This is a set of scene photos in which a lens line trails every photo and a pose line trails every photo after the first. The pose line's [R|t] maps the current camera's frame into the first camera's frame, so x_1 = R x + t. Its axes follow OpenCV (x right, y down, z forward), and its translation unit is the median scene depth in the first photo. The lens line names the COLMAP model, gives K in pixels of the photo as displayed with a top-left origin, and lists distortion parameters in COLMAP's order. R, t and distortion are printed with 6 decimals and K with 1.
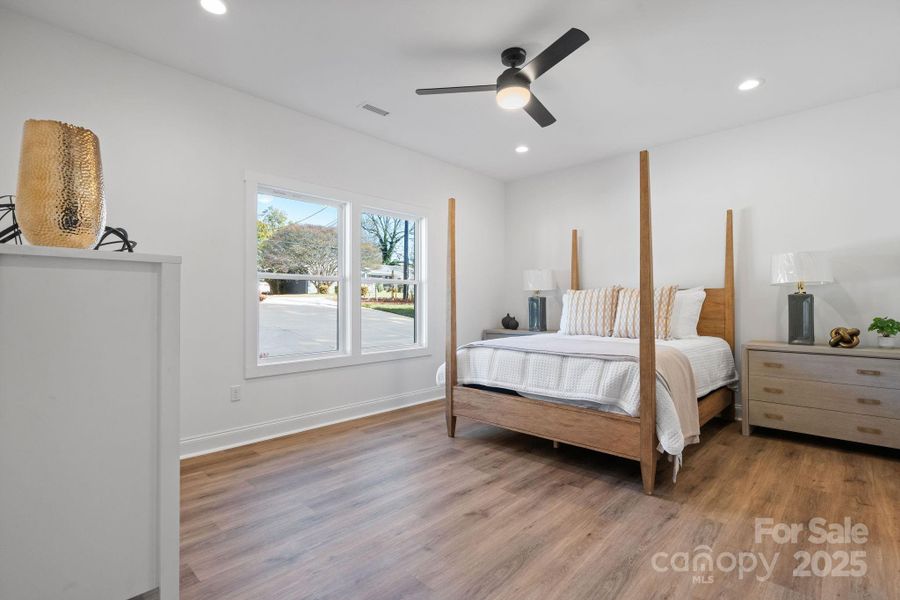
lens RADIAL K [[430.4, 0, 445.4], [0, 430.4, 300.4], [0, 0, 1]] dist [0.000984, 0.000422]
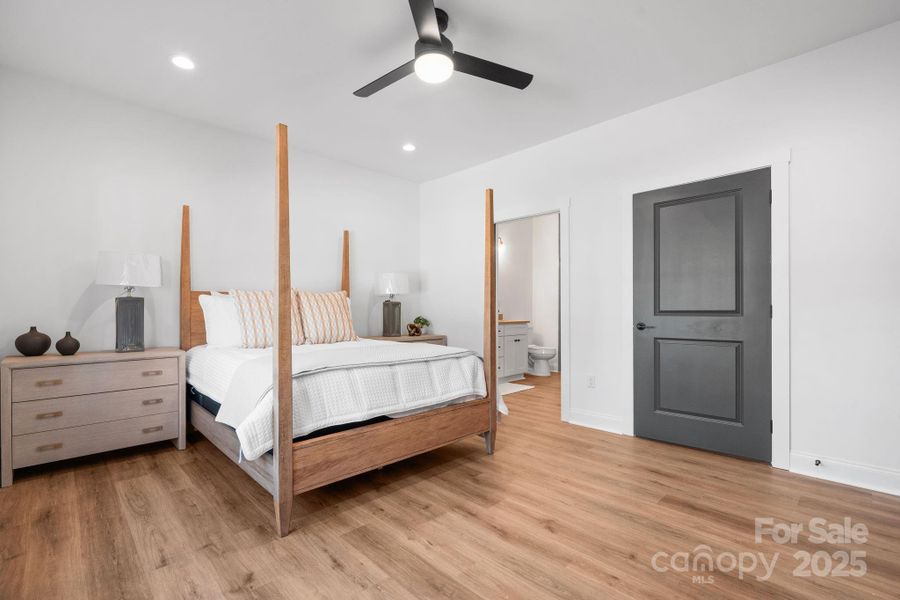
lens RADIAL K [[408.6, 0, 450.0], [0, 408.6, 300.0], [0, 0, 1]] dist [0.020428, 0.000013]
pose [[0.012412, 0.020152, 0.999720, -0.650328], [-0.011480, 0.999734, -0.020010, 0.005561], [-0.999857, -0.011228, 0.012640, 0.910604]]
